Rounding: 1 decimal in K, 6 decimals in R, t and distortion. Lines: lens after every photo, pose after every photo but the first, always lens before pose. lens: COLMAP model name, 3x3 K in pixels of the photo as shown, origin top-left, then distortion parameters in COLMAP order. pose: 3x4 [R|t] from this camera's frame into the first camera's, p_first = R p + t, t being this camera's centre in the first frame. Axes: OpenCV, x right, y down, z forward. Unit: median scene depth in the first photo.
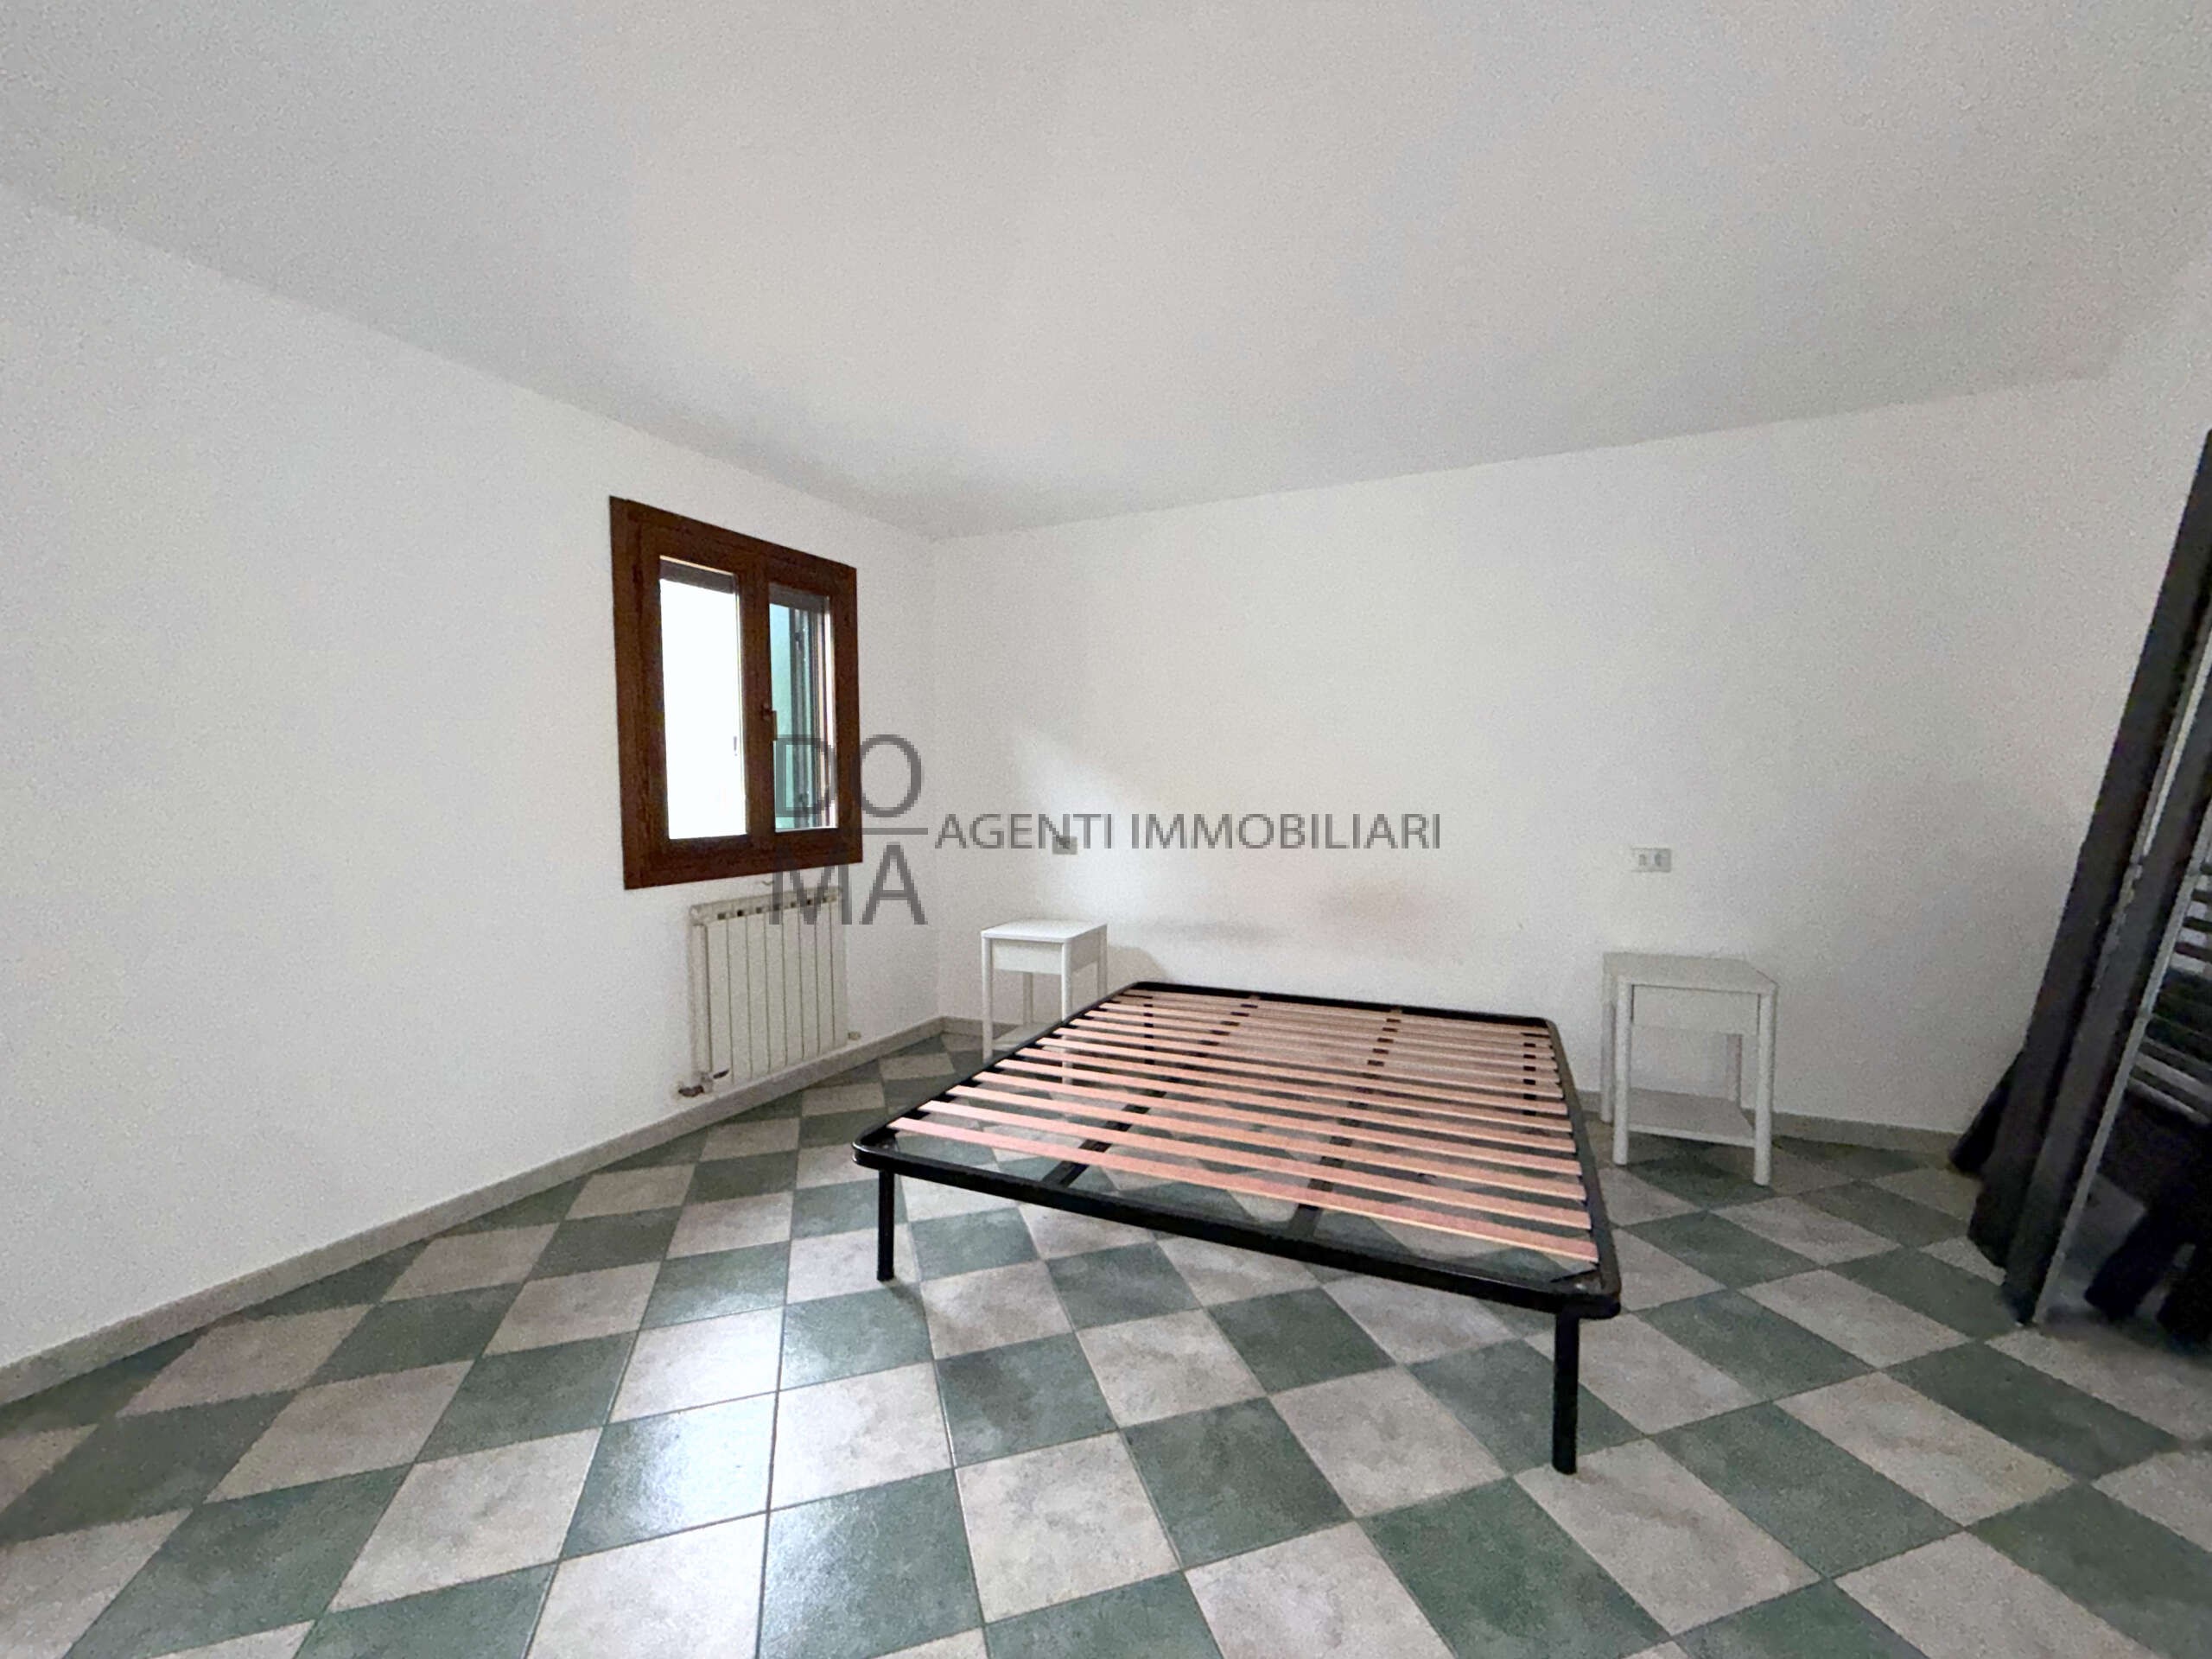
lens RADIAL K [[870.6, 0, 1108.9], [0, 870.6, 831.4], [0, 0, 1]] dist [-0.009194, -0.001109]
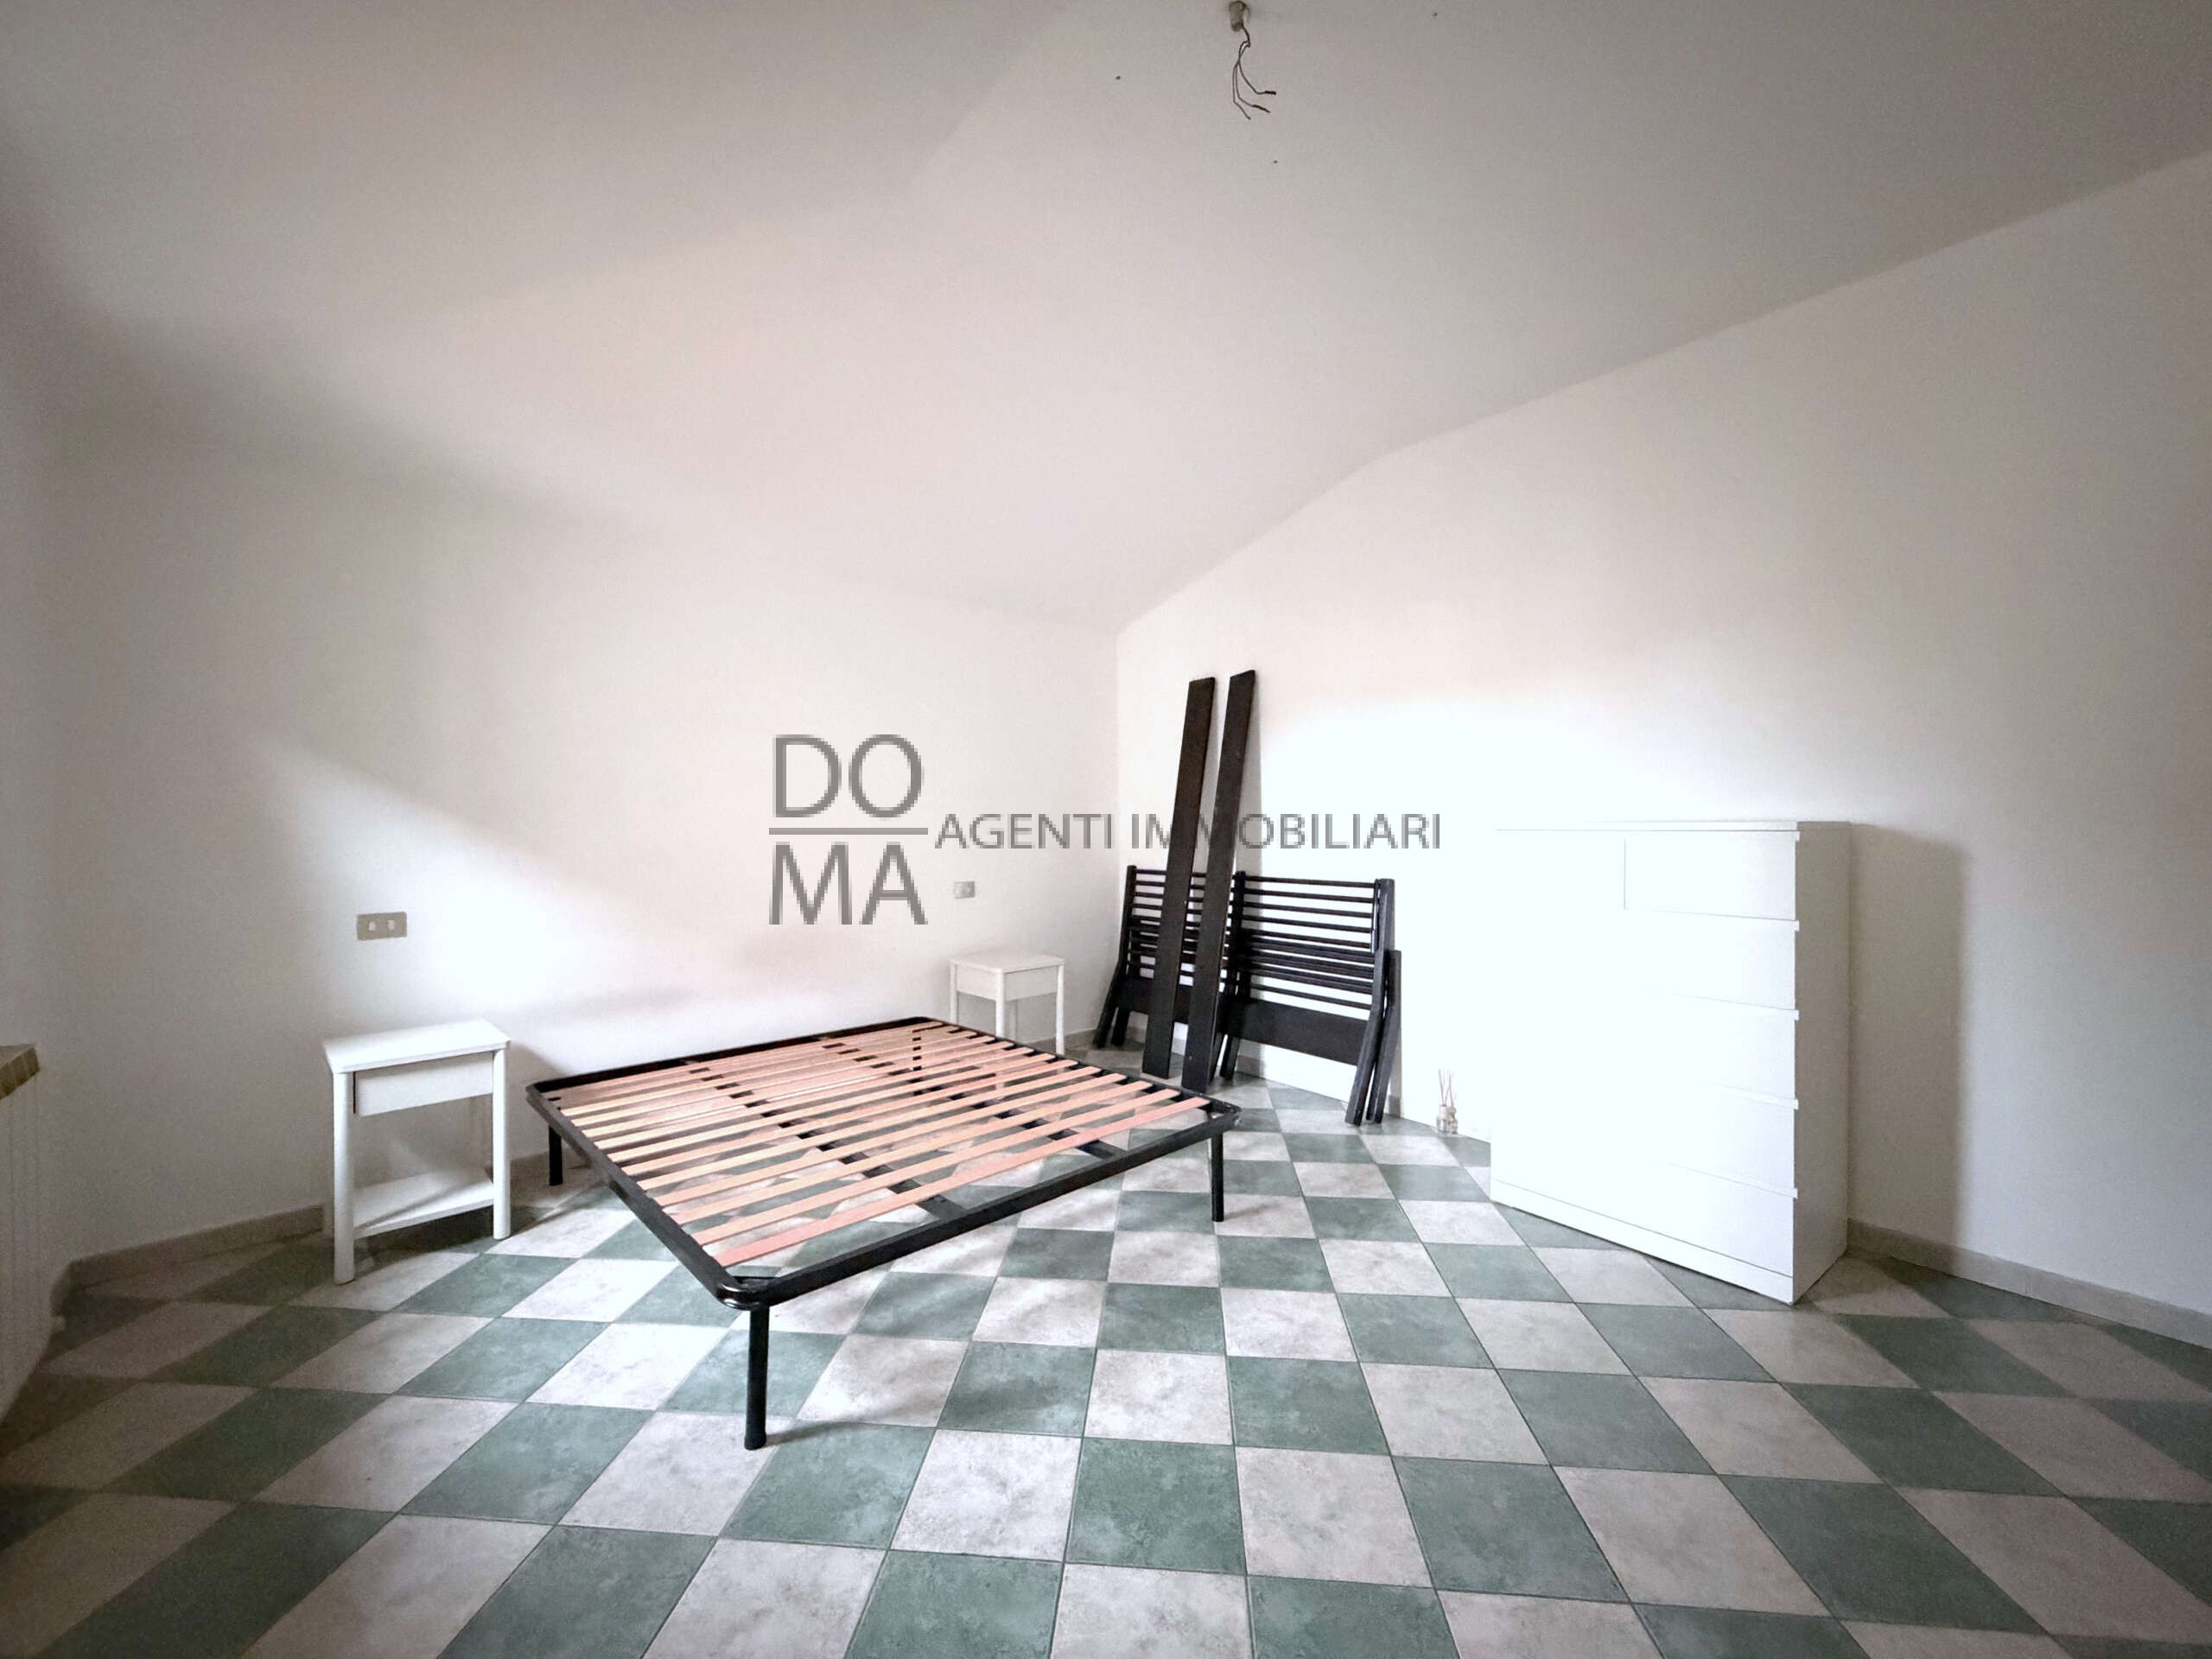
lens RADIAL K [[870.6, 0, 1108.8], [0, 870.6, 824.9], [0, 0, 1]] dist [-0.009194, -0.001109]
pose [[0.389406, 0.002210, 0.921064, -0.839545], [0.052775, 0.998301, -0.024707, -0.030230], [-0.919553, 0.058231, 0.388628, 0.325154]]
